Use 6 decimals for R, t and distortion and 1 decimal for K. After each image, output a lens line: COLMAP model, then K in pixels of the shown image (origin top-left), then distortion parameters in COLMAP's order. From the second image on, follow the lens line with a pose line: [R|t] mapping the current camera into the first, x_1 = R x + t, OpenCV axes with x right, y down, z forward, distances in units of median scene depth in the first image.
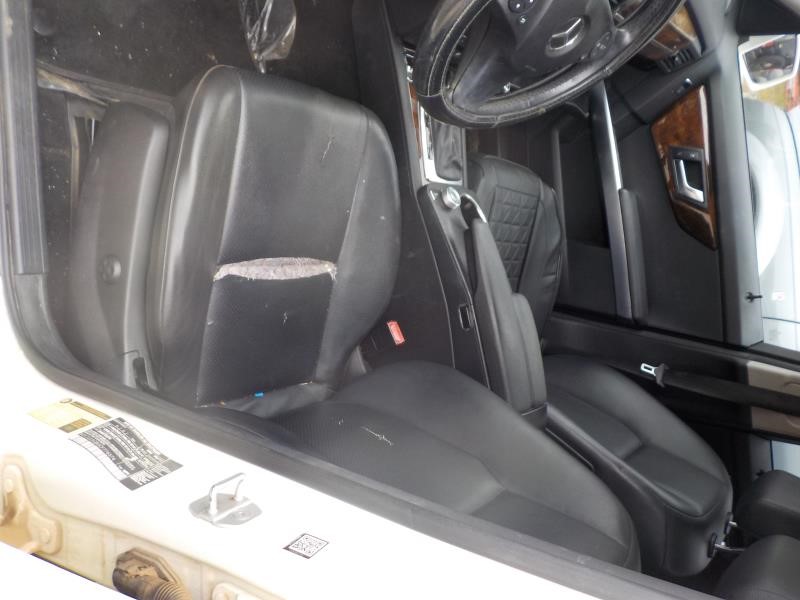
lens RADIAL K [[746.7, 0, 394.9], [0, 746.7, 298.7], [0, 0, 1]] dist [0.026612, 0.006854]
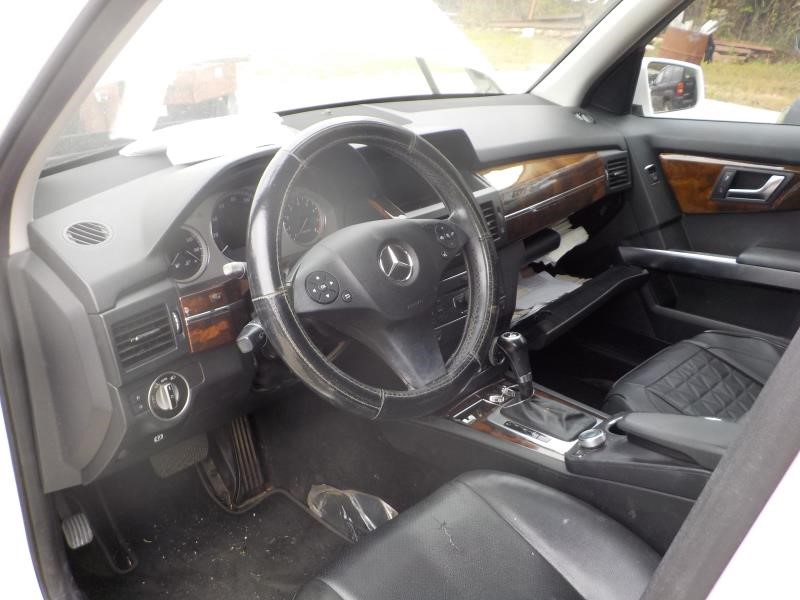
lens RADIAL K [[746.7, 0, 394.9], [0, 746.7, 298.7], [0, 0, 1]] dist [0.026612, 0.006854]
pose [[0.417084, -0.908845, 0.006460, 0.094001], [0.678080, 0.306434, -0.668061, 0.186294], [0.605185, 0.283018, 0.744078, 0.131457]]
